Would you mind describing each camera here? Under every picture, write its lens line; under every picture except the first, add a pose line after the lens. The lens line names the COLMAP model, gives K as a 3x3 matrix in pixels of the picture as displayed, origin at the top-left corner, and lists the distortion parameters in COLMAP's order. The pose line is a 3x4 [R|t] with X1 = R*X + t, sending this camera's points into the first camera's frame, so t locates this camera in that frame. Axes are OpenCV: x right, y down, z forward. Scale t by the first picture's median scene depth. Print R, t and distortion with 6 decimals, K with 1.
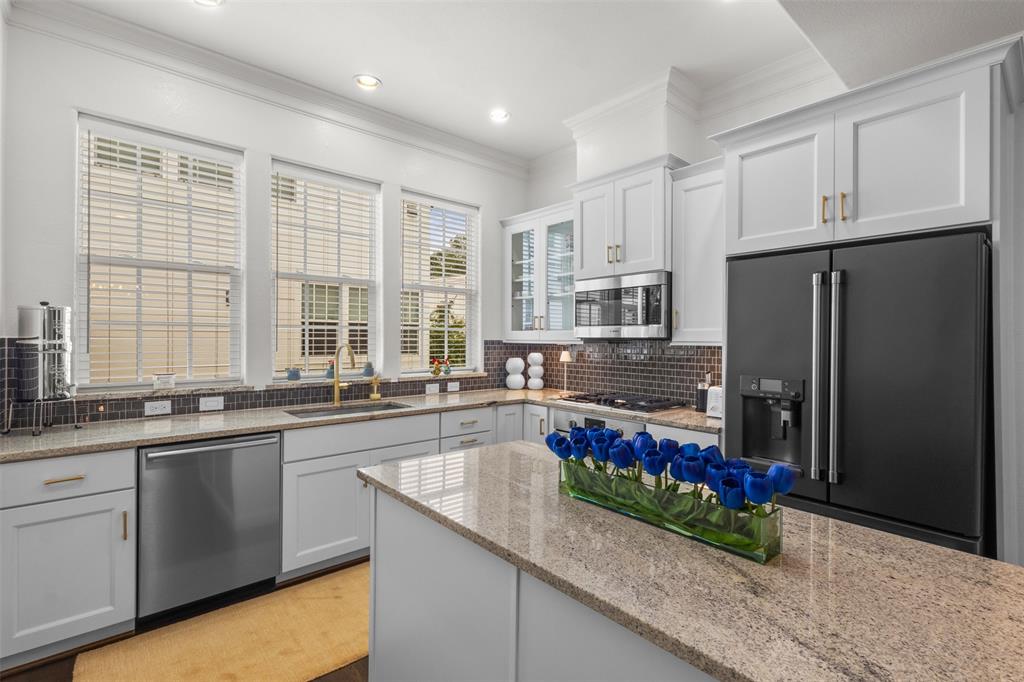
lens RADIAL K [[473.3, 0, 512.8], [0, 473.3, 339.3], [0, 0, 1]] dist [-0.003473, 0.002337]
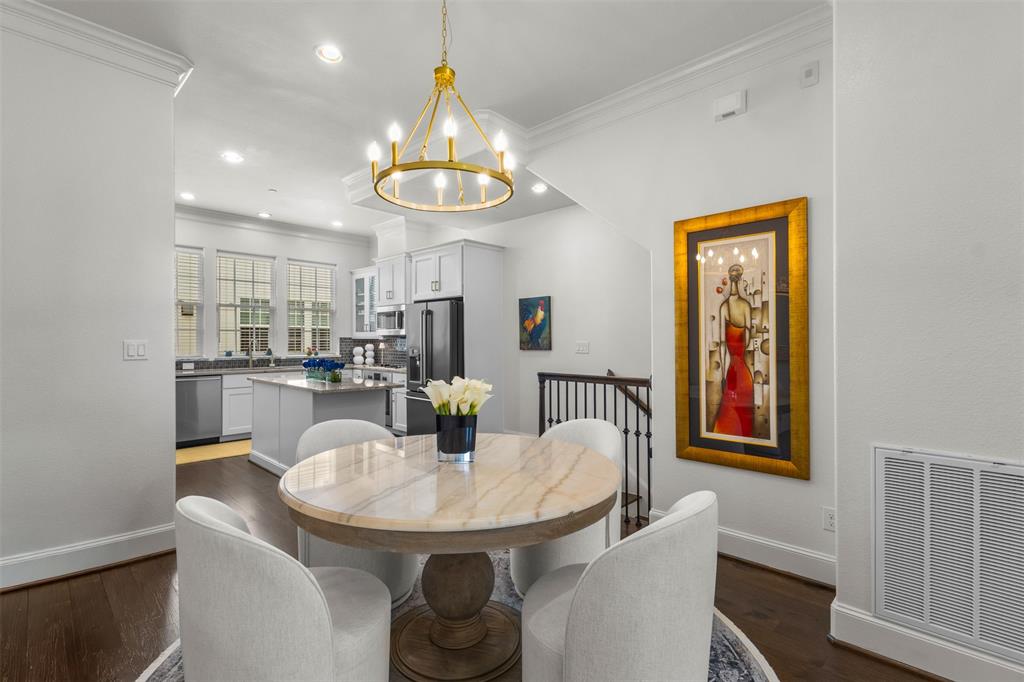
lens RADIAL K [[473.3, 0, 515.8], [0, 473.3, 339.9], [0, 0, 1]] dist [-0.003473, 0.002337]
pose [[0.995696, -0.006991, 0.092417, 0.469508], [0.007190, 0.999972, -0.001829, 0.021189], [-0.092402, 0.002485, 0.995719, -0.924303]]
